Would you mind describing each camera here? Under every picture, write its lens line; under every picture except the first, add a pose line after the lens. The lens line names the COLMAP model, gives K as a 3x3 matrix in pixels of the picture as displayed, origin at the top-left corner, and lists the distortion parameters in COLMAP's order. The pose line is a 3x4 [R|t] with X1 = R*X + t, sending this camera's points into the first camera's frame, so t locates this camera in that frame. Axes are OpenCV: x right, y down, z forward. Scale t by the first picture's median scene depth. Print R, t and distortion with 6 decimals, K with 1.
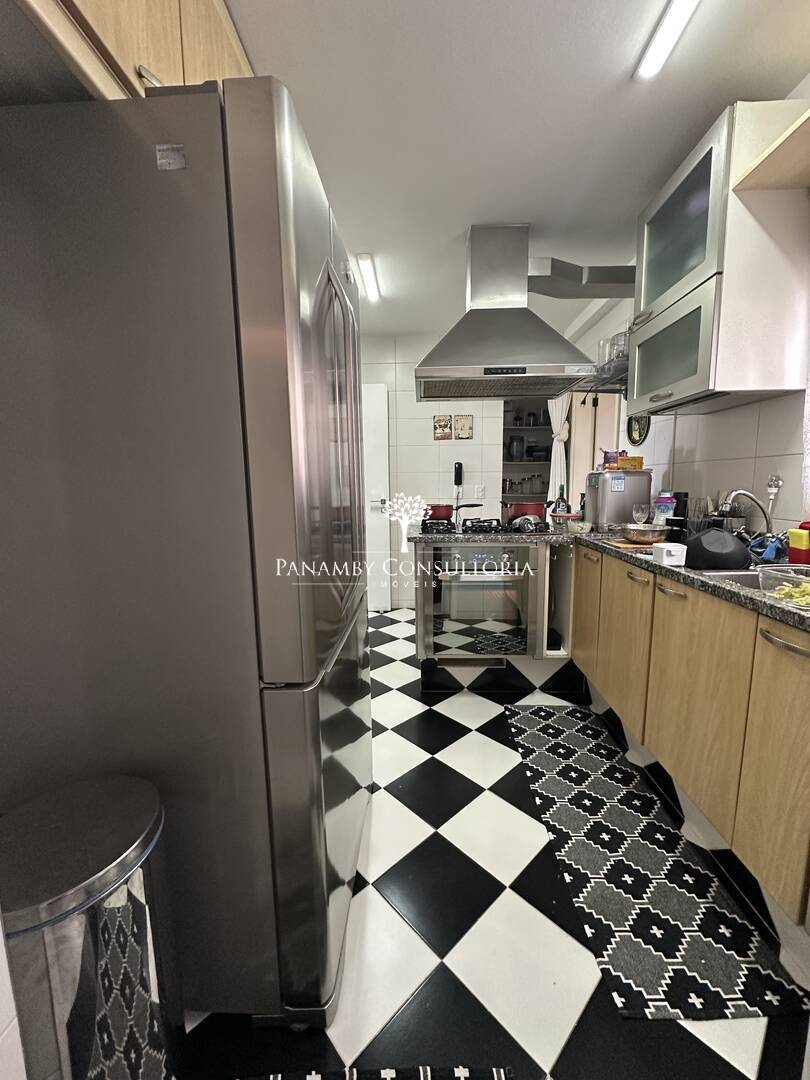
lens RADIAL K [[429.8, 0, 406.0], [0, 429.8, 539.8], [0, 0, 1]] dist [-0.002246, 0.000624]
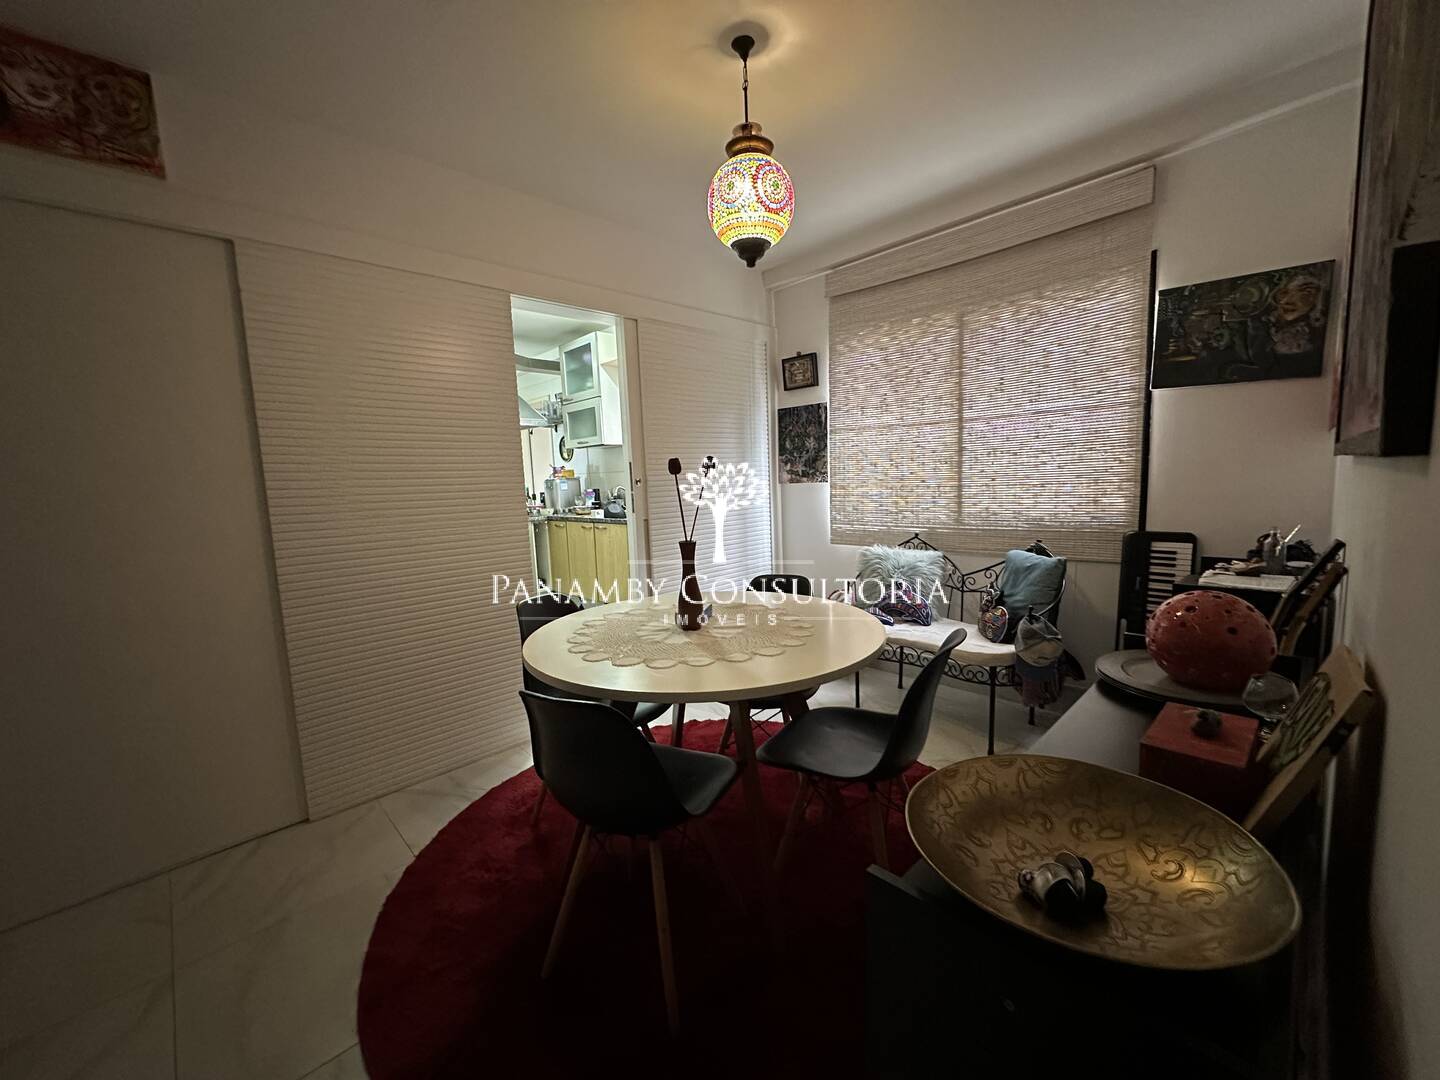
lens RADIAL K [[573.1, 0, 716.9], [0, 573.1, 540.1], [0, 0, 1]] dist [-0.002246, 0.000624]
pose [[0.695285, -0.098080, 0.712010, -0.868431], [0.127040, 0.991818, 0.012568, 0.160802], [-0.707417, 0.081715, 0.702056, -1.215773]]
